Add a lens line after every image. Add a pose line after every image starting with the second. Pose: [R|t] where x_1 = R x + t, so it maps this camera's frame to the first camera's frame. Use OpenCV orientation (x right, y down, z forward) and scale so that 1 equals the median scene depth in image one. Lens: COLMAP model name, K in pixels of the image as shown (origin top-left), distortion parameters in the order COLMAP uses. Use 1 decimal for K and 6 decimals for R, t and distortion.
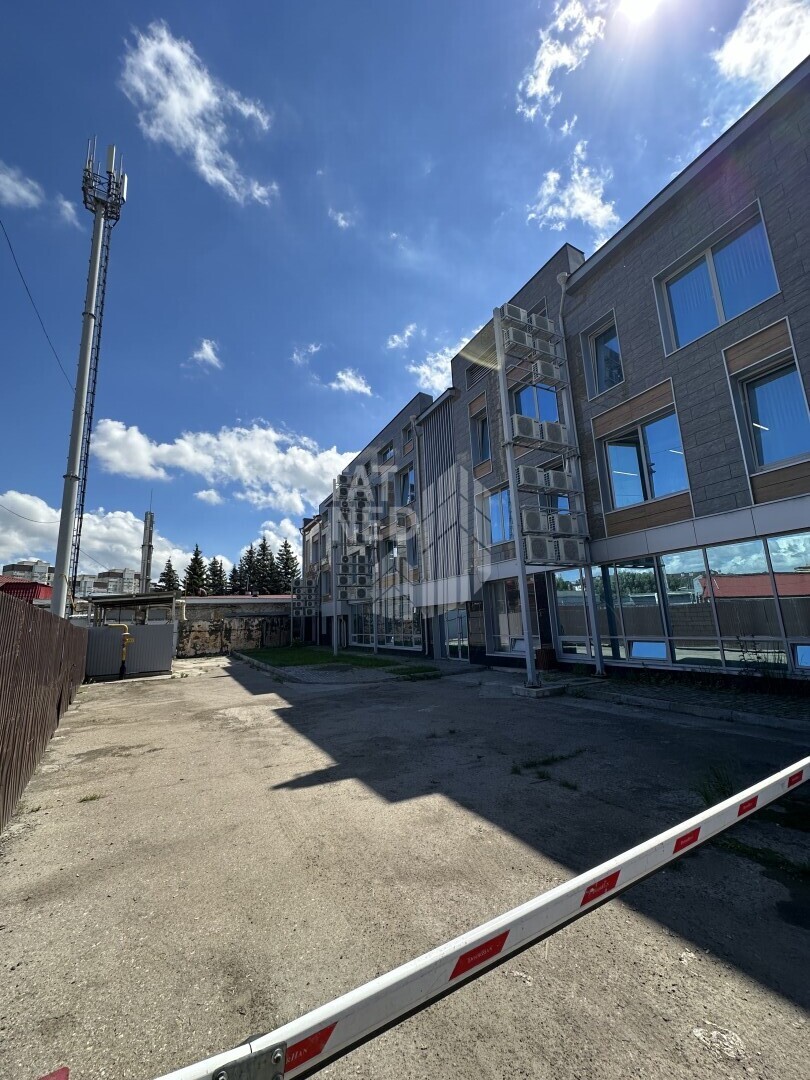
lens RADIAL K [[430.1, 0, 397.2], [0, 430.1, 540.9], [0, 0, 1]] dist [-0.004845, 0.001663]
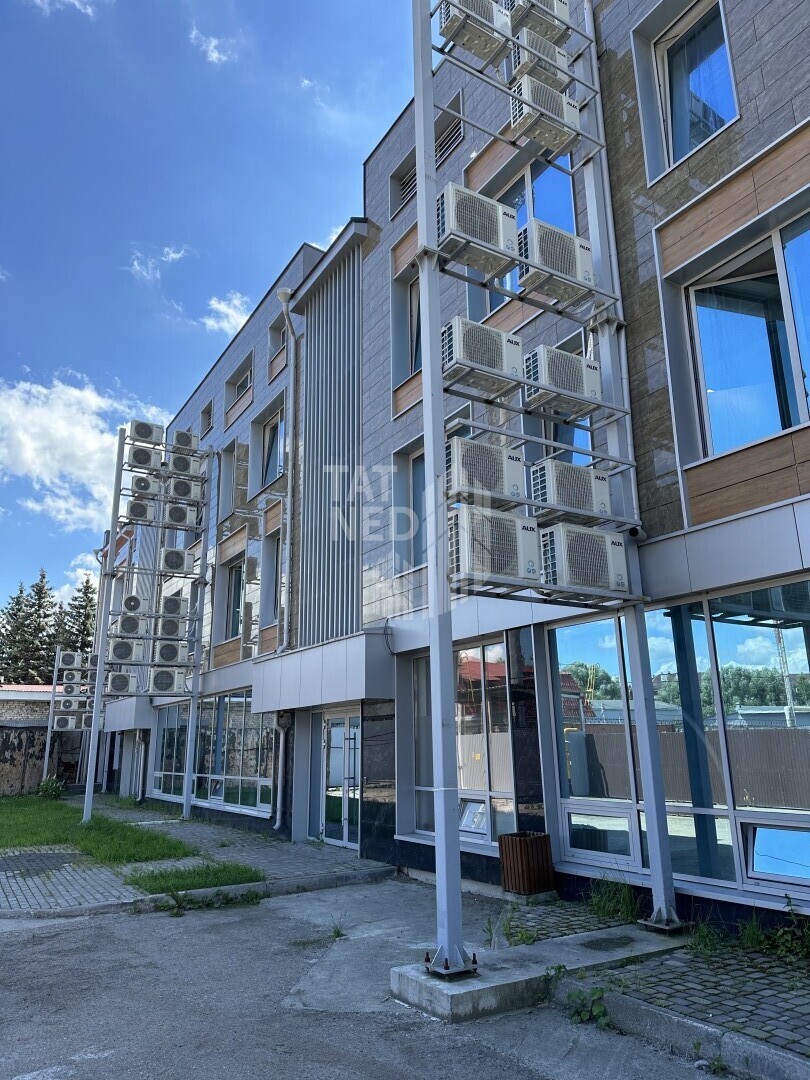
lens RADIAL K [[746.8, 0, 399.5], [0, 746.8, 548.0], [0, 0, 1]] dist [0.031760, -0.017442]
pose [[0.995992, 0.050154, 0.074052, 0.183430], [-0.044434, 0.996044, -0.076955, 0.061543], [-0.077619, 0.073357, 0.994281, 0.357291]]
